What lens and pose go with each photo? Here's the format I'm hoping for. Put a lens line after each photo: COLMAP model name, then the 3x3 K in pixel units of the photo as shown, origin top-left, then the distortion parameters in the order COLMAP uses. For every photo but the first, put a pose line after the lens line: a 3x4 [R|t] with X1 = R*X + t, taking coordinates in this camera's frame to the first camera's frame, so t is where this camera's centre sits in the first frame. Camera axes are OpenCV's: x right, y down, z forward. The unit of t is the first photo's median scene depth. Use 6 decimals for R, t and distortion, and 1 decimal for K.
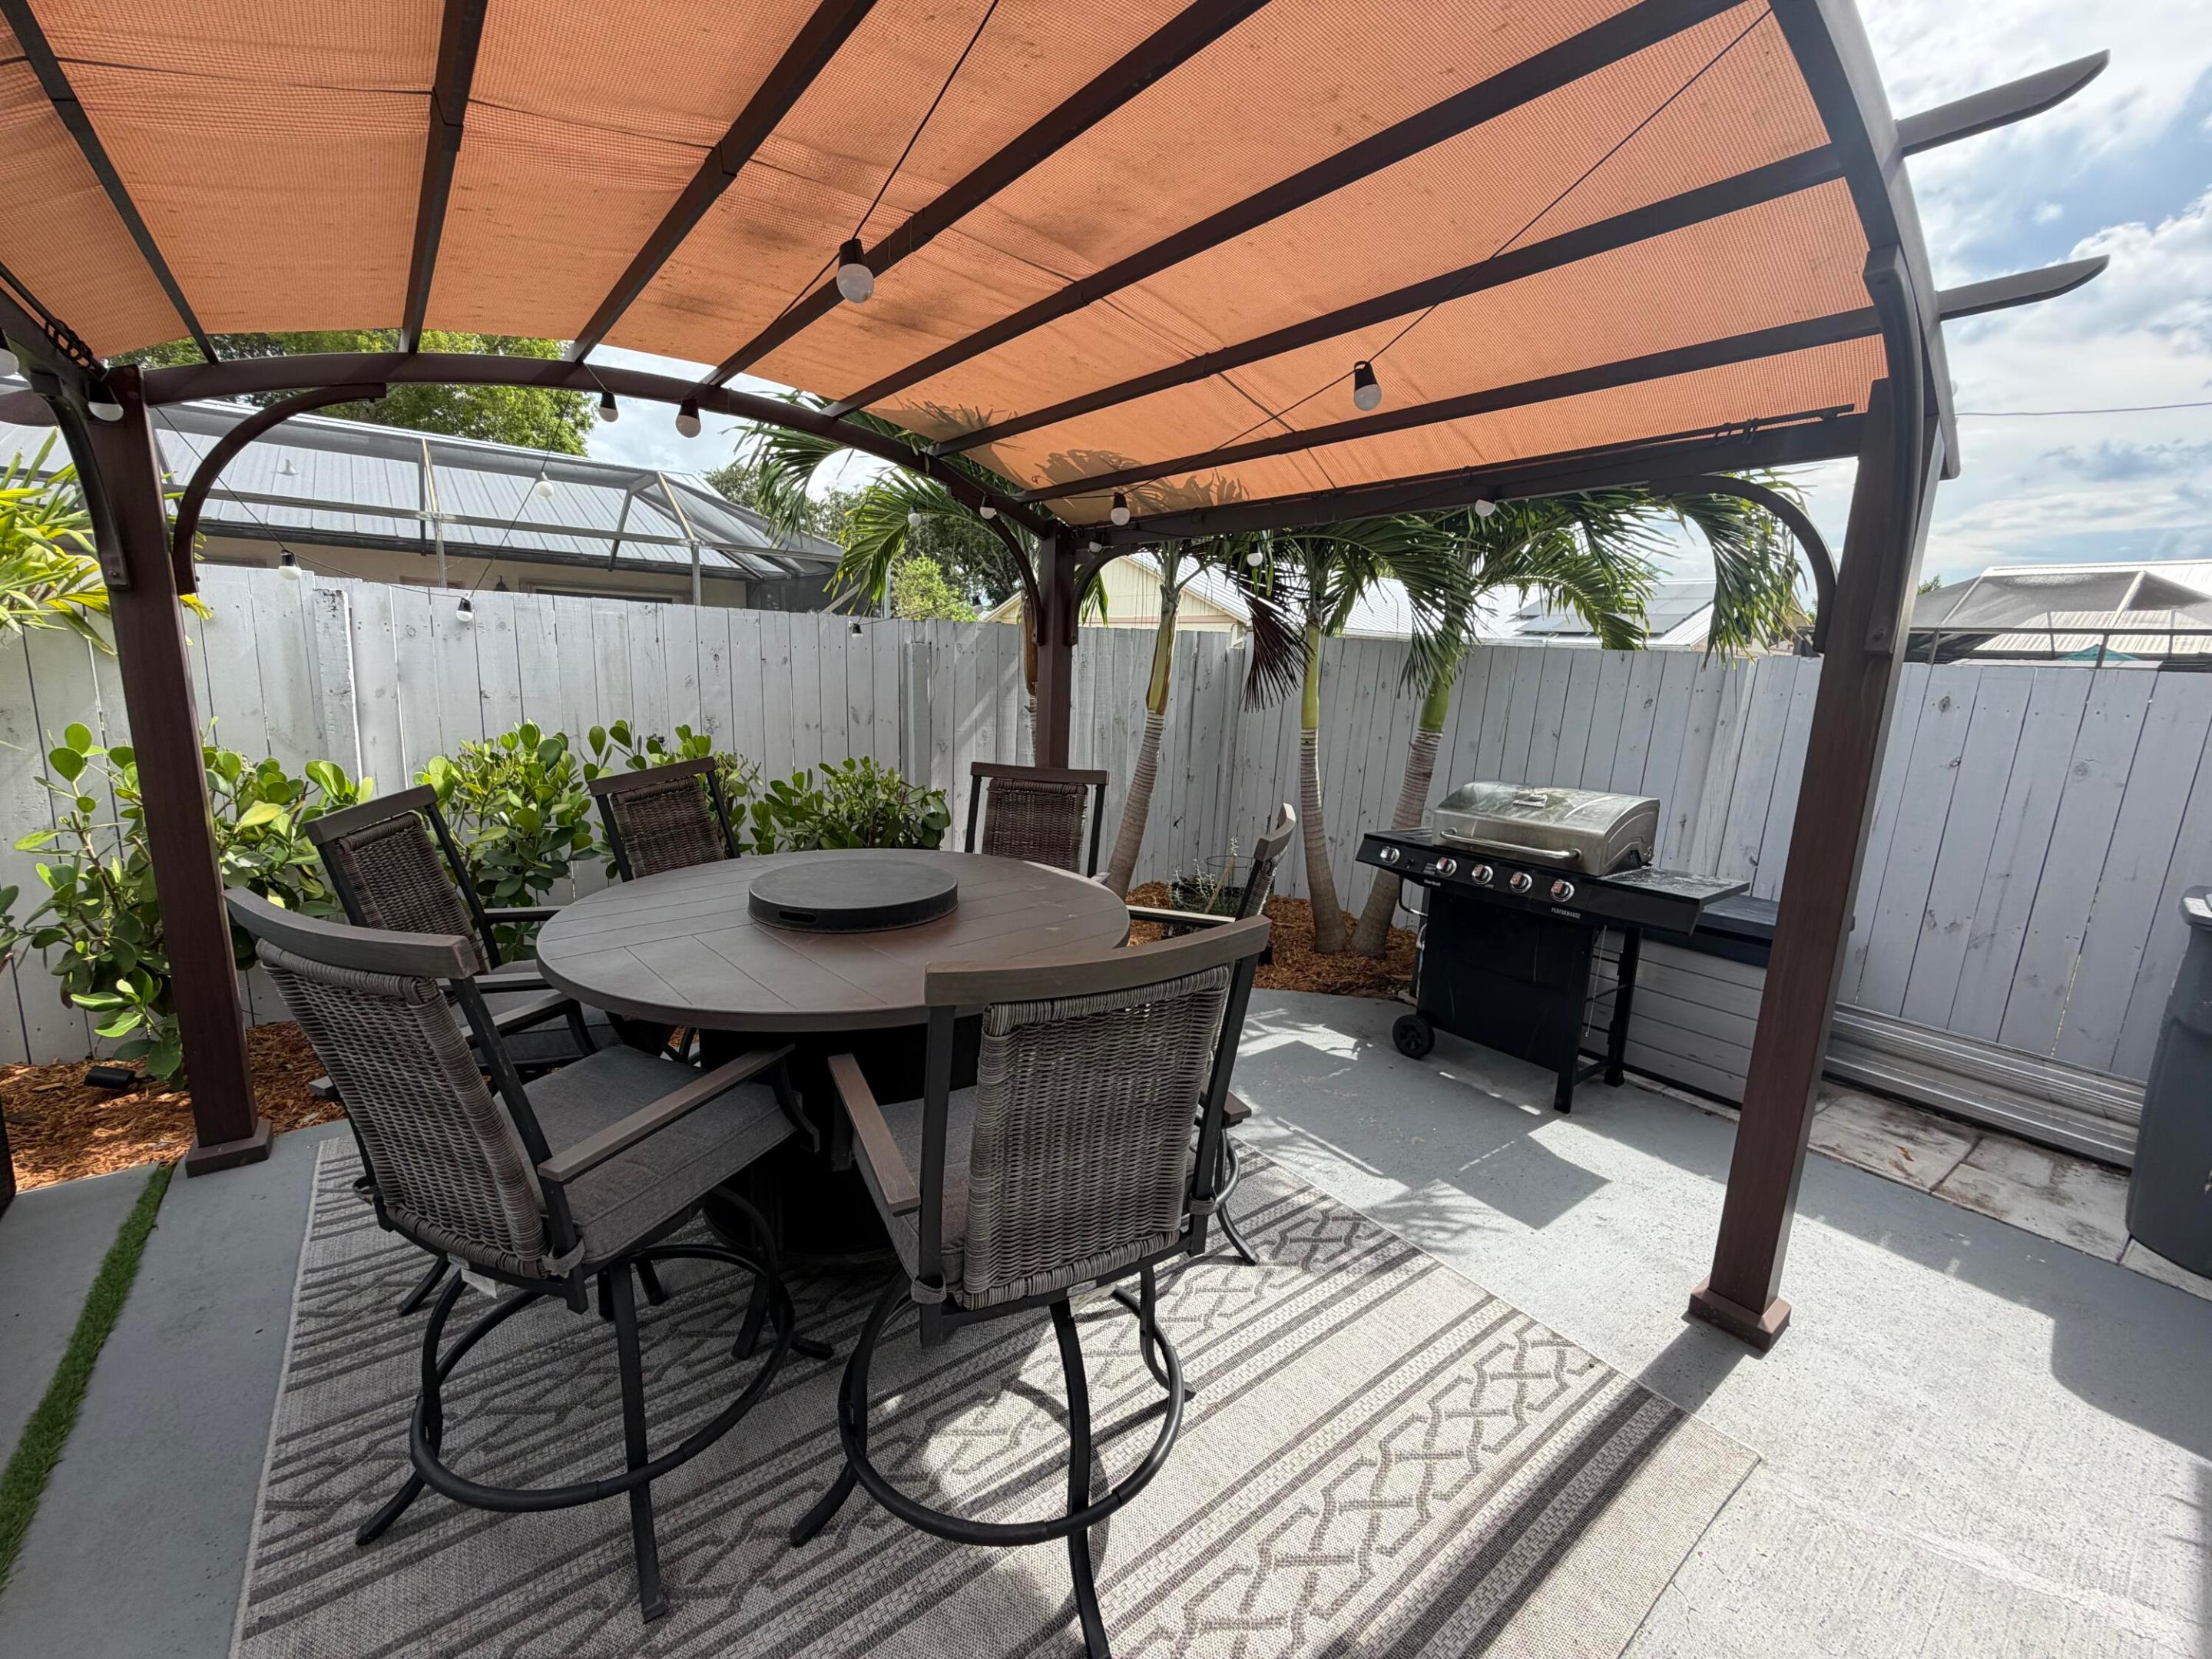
lens RADIAL K [[879.5, 0, 1106.1], [0, 879.5, 830.5], [0, 0, 1]] dist [0.001986, -0.000238]
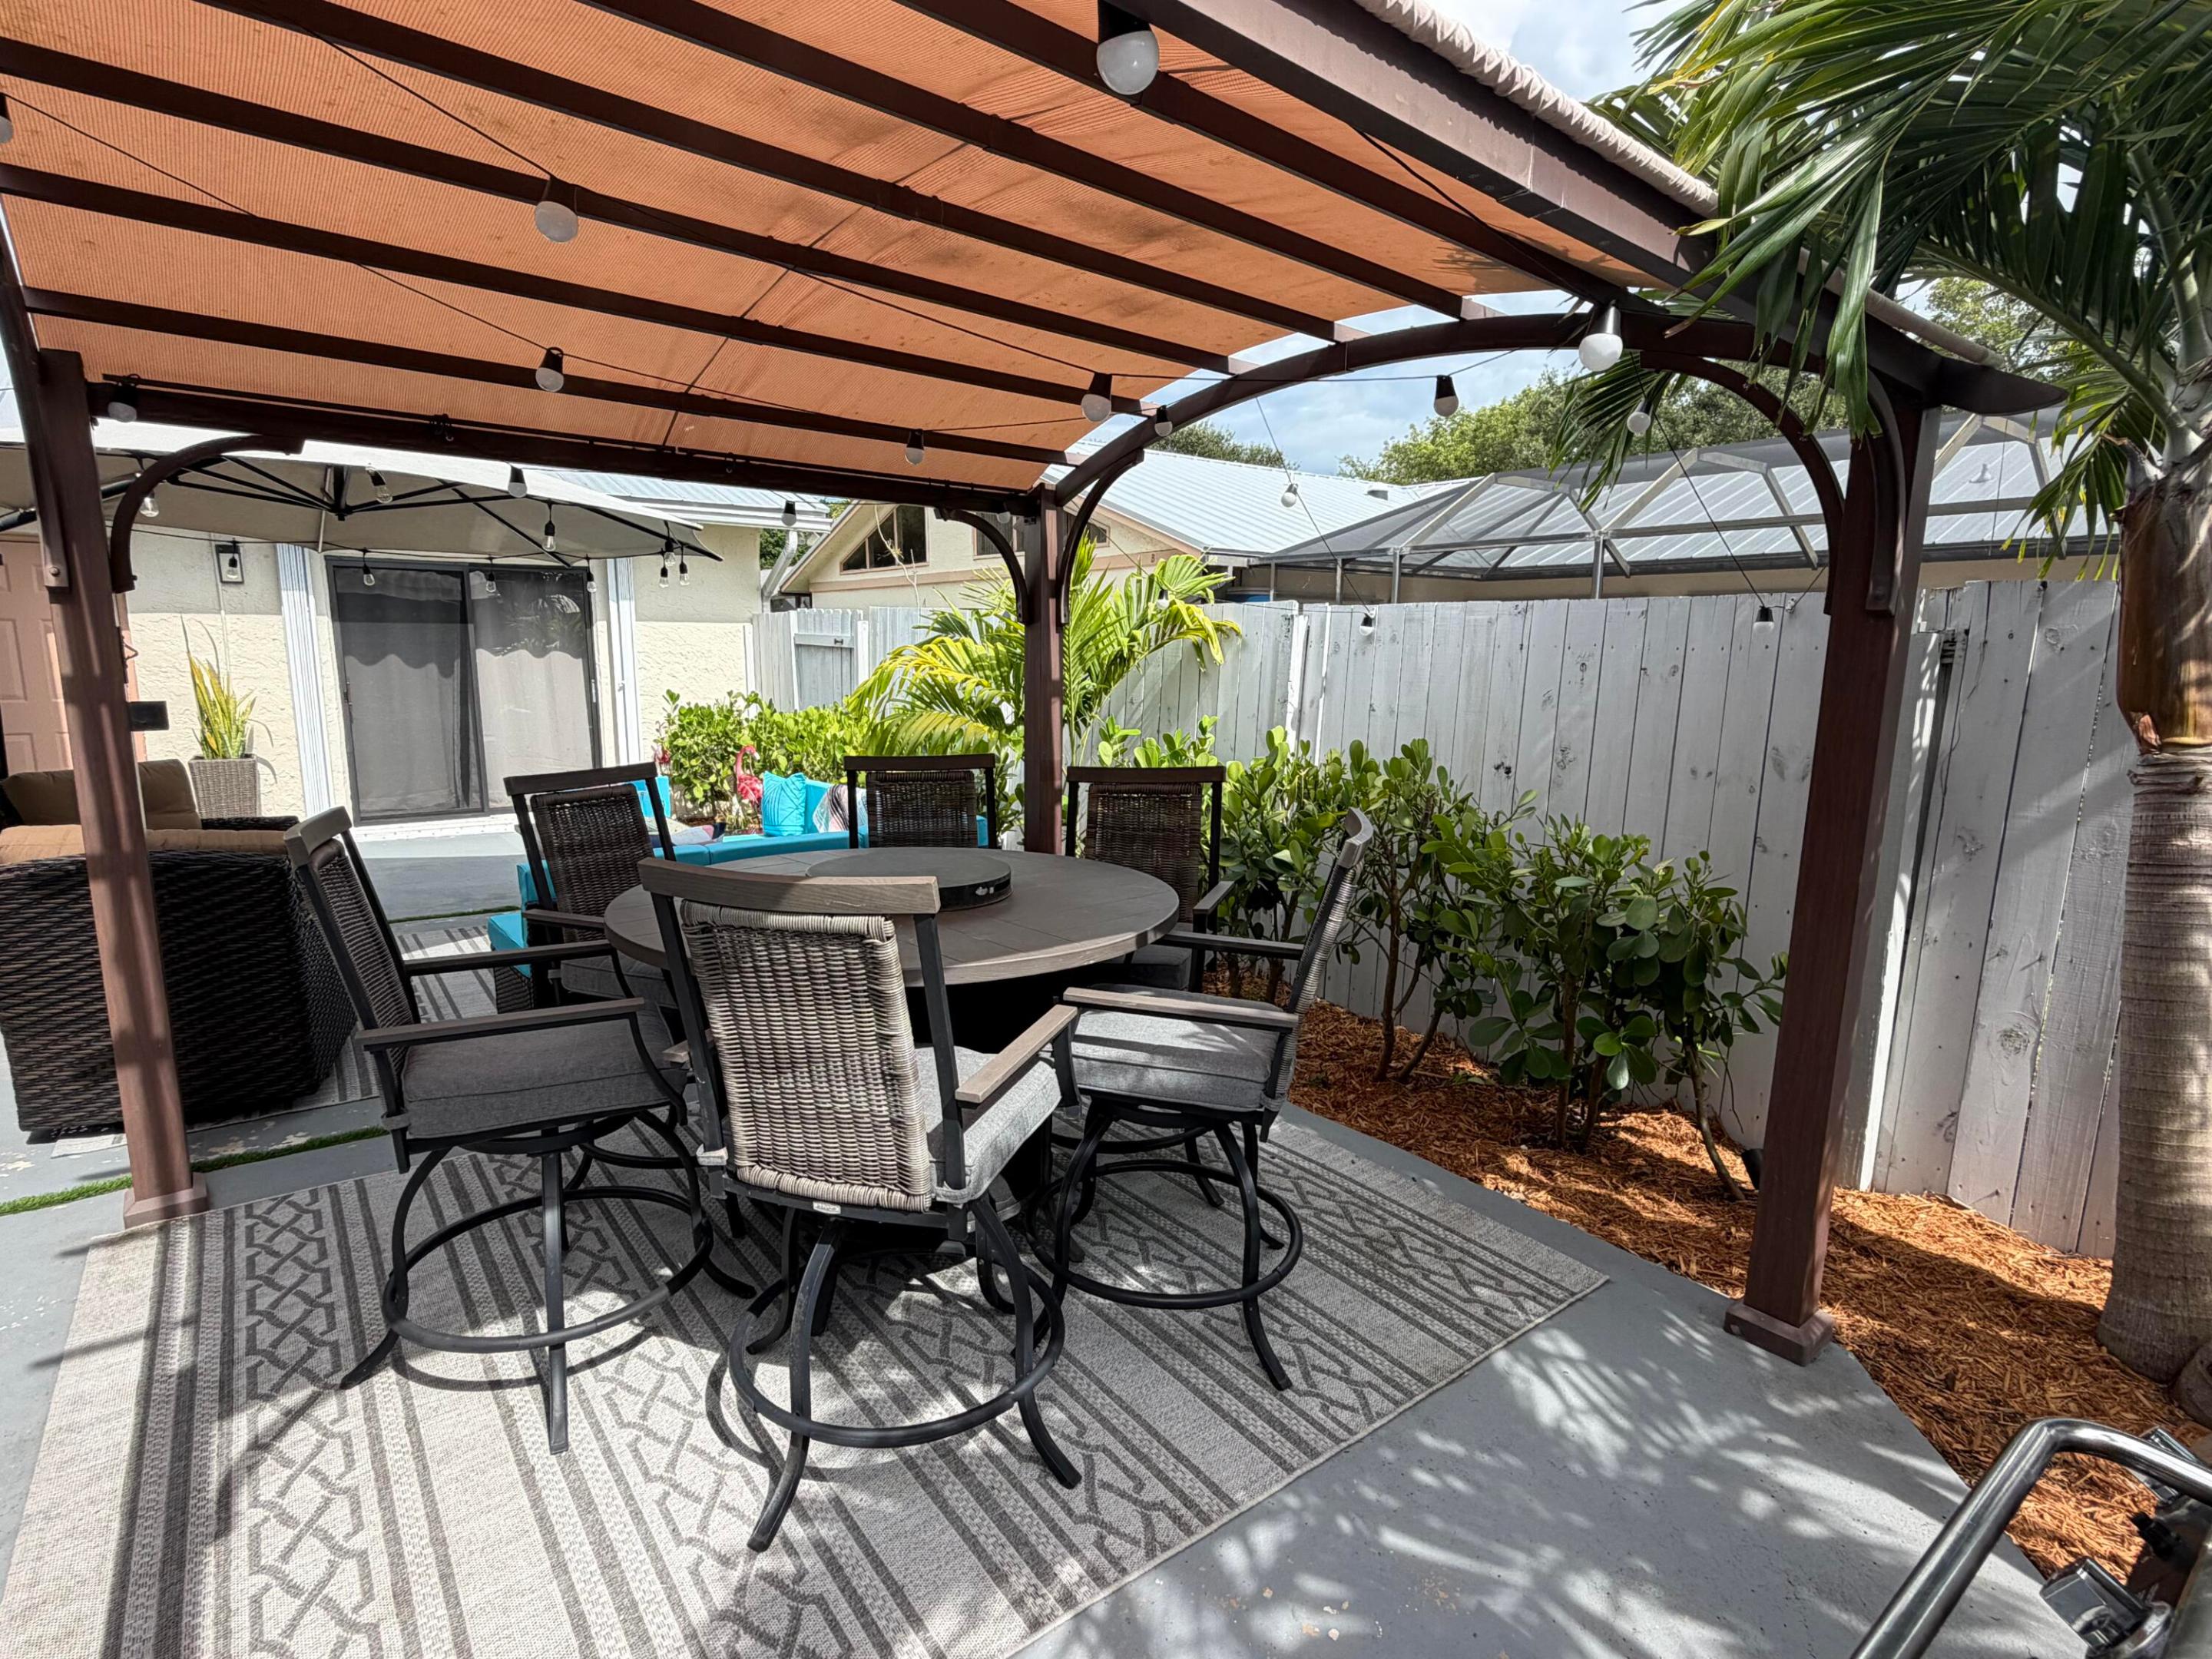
lens RADIAL K [[1098.0, 0, 1095.8], [0, 1098.0, 843.0], [0, 0, 1]] dist [-0.000241, 0.000481]
pose [[-0.004601, 0.129754, -0.991535, 0.640131], [-0.198347, 0.971727, 0.128083, -0.117962], [0.980121, 0.197258, 0.021265, 0.798859]]
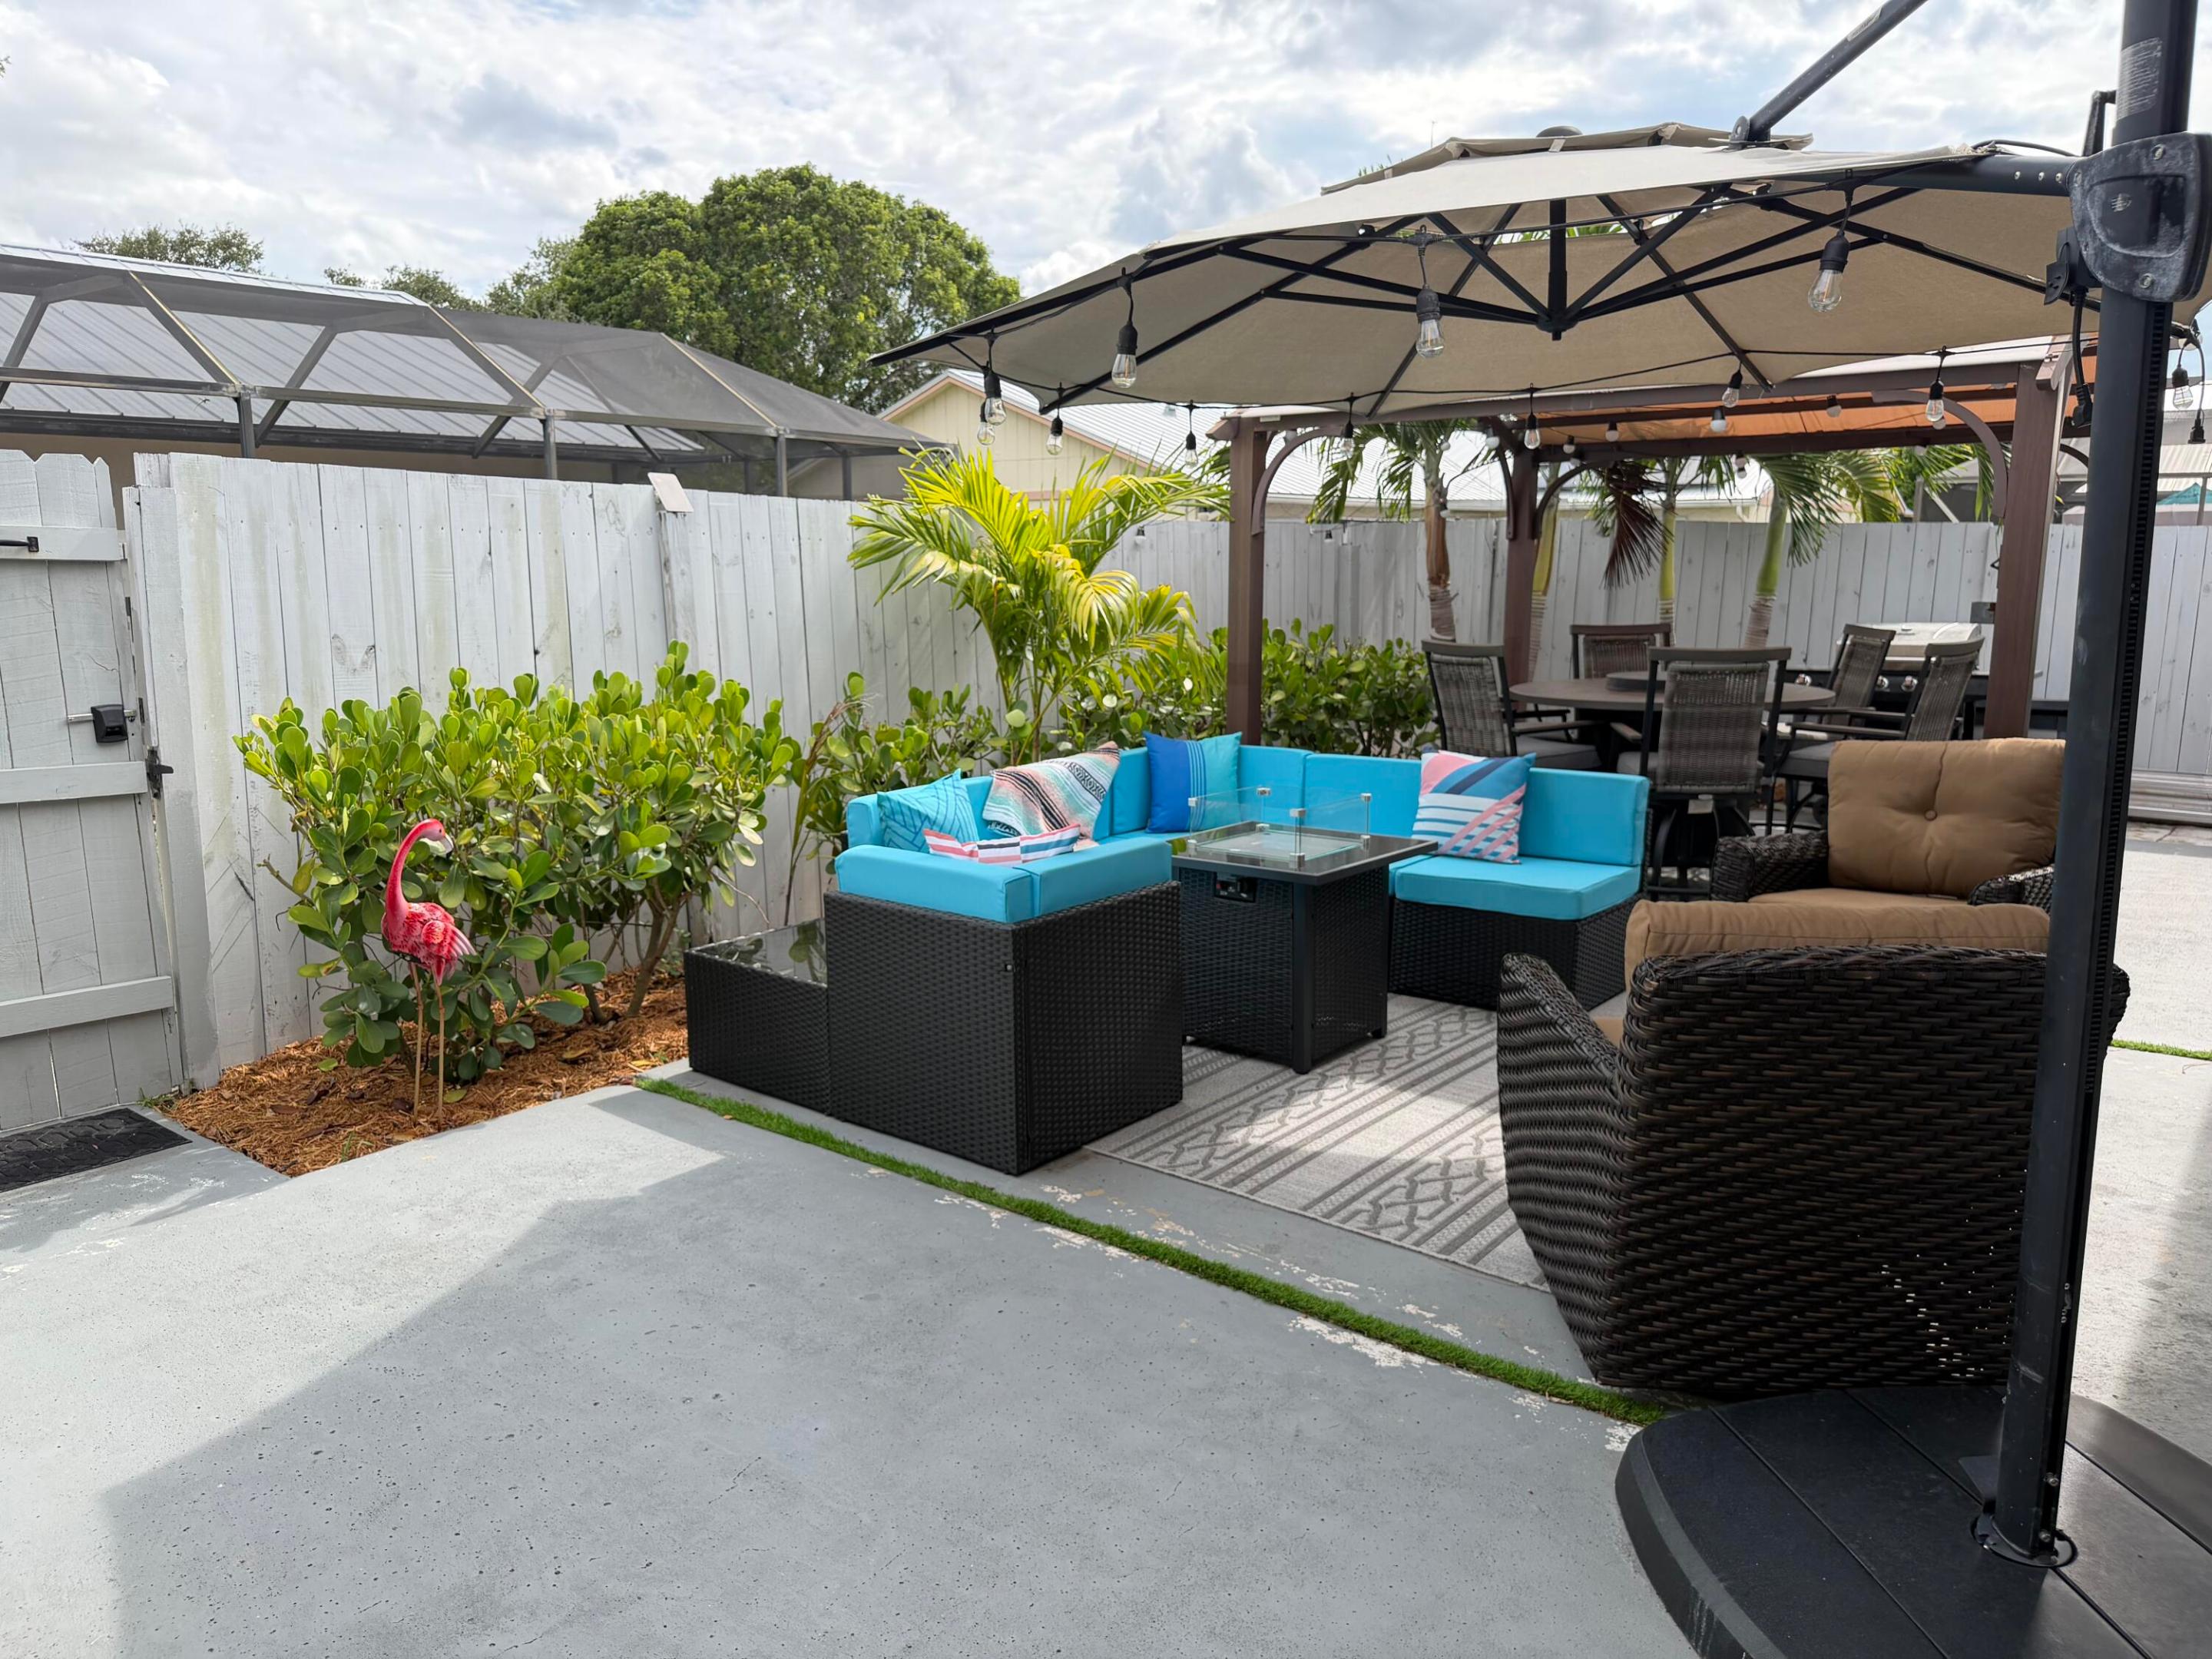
lens RADIAL K [[1558.5, 0, 1096.3], [0, 1558.5, 850.5], [0, 0, 1]] dist [0.058776, -0.049305]
pose [[0.972243, -0.088466, 0.216604, -1.468831], [0.087945, 0.996052, 0.012062, 0.185650], [-0.216816, 0.007322, 0.976185, -1.299369]]
